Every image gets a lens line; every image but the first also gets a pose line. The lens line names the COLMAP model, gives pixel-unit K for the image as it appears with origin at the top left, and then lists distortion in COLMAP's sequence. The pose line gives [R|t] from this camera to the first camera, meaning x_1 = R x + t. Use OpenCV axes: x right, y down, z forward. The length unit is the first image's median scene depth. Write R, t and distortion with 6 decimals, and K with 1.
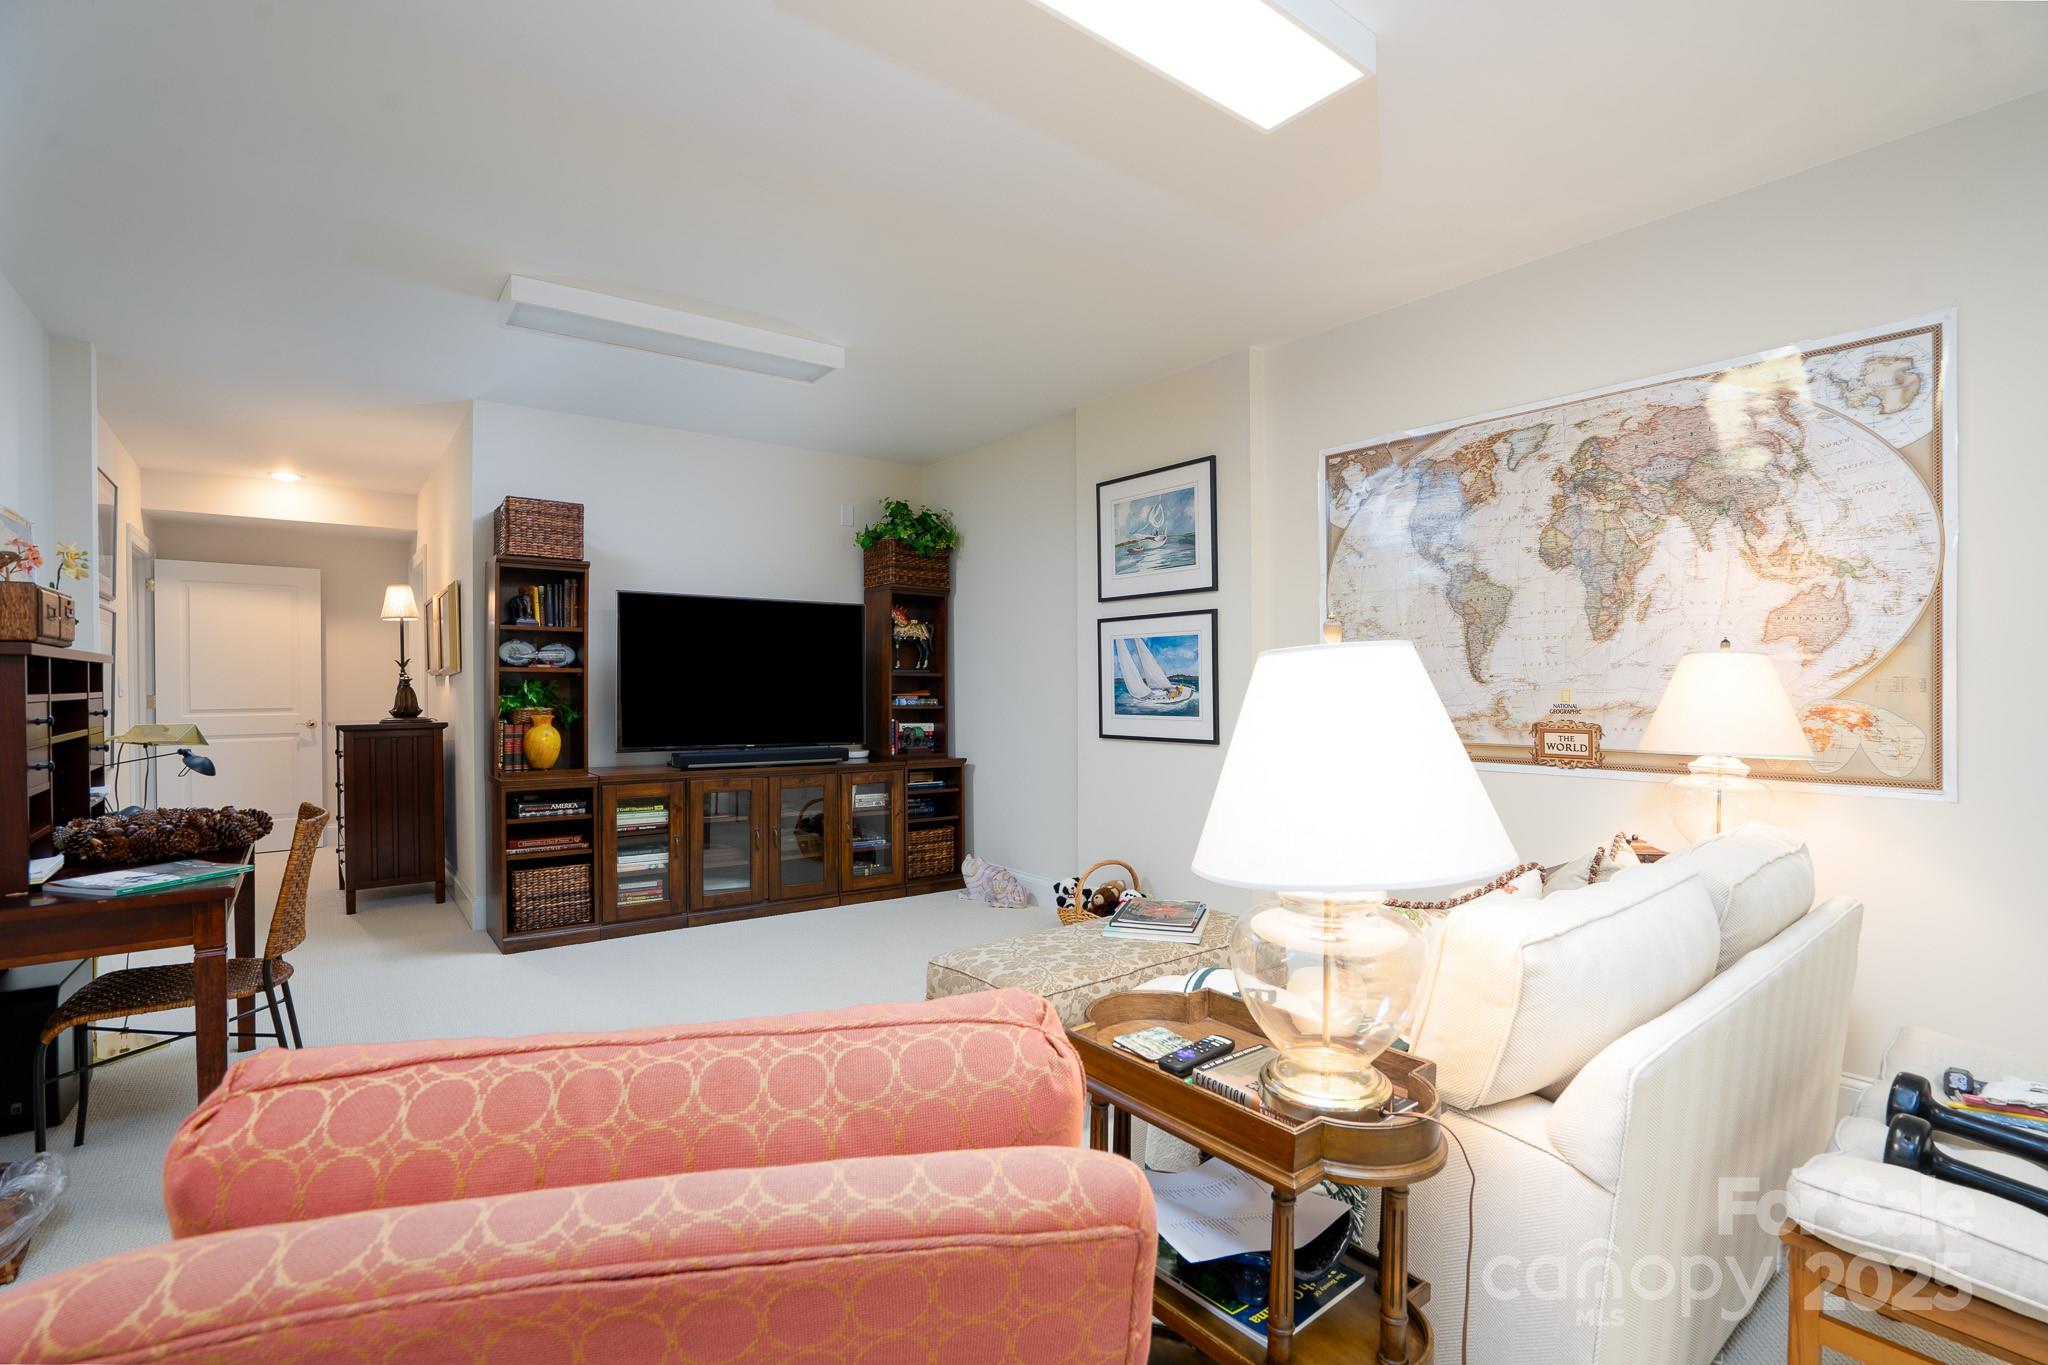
lens RADIAL K [[945.4, 0, 1024.7], [0, 945.4, 680.6], [0, 0, 1]] dist [-0.003637, -0.000242]
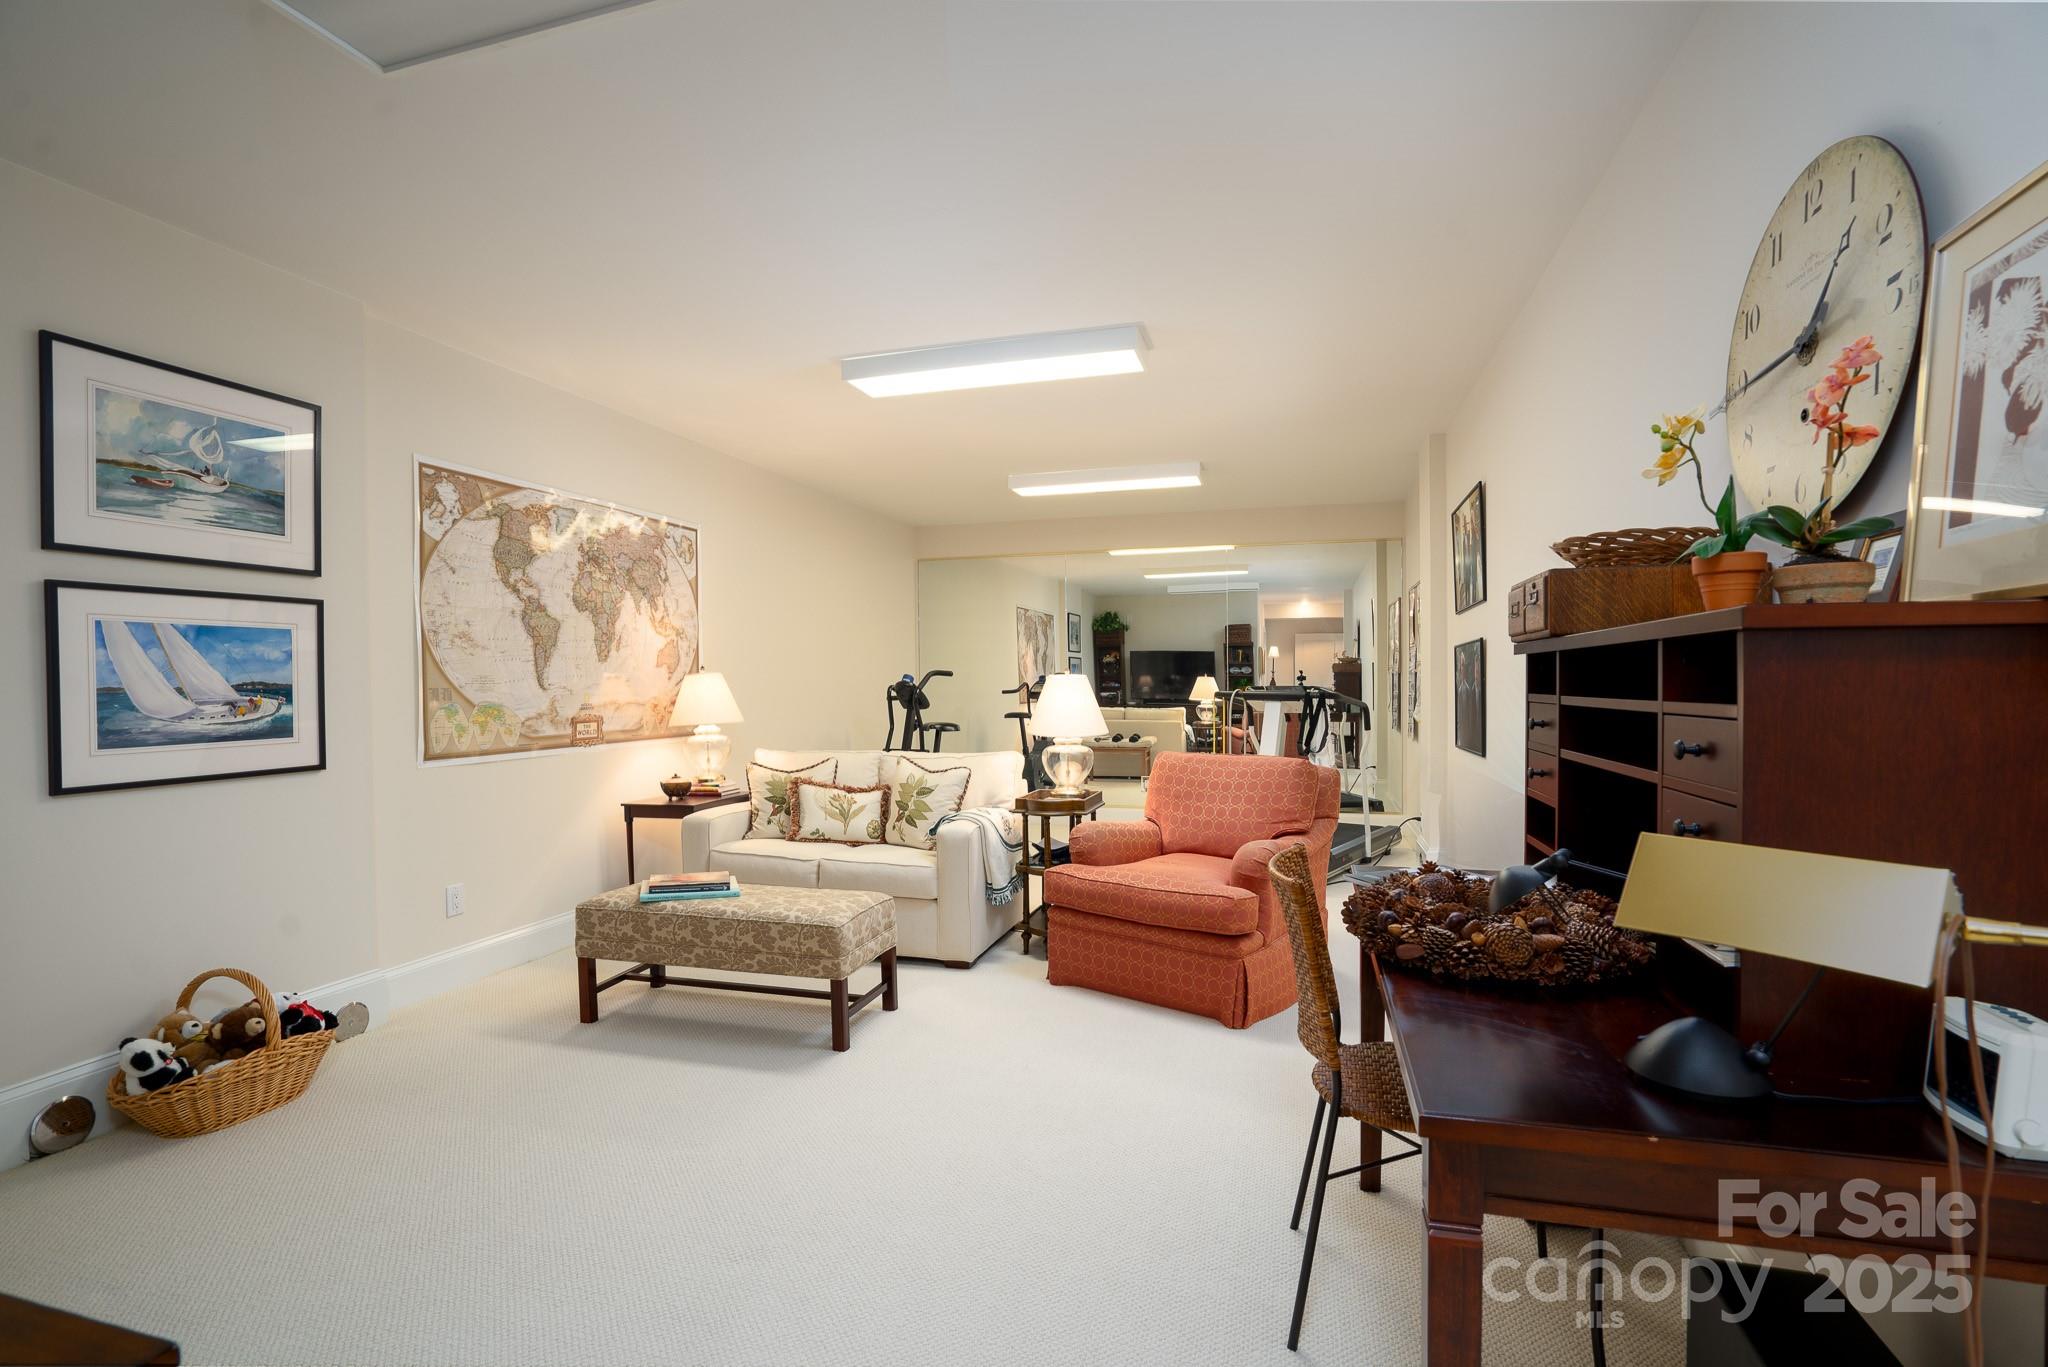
lens RADIAL K [[945.4, 0, 1023.4], [0, 945.4, 691.1], [0, 0, 1]] dist [-0.003637, -0.000242]
pose [[-0.562239, 0.001139, 0.826974, -0.939174], [0.010497, 0.999928, 0.005760, 0.003412], [-0.826908, 0.011919, -0.562210, 1.139662]]
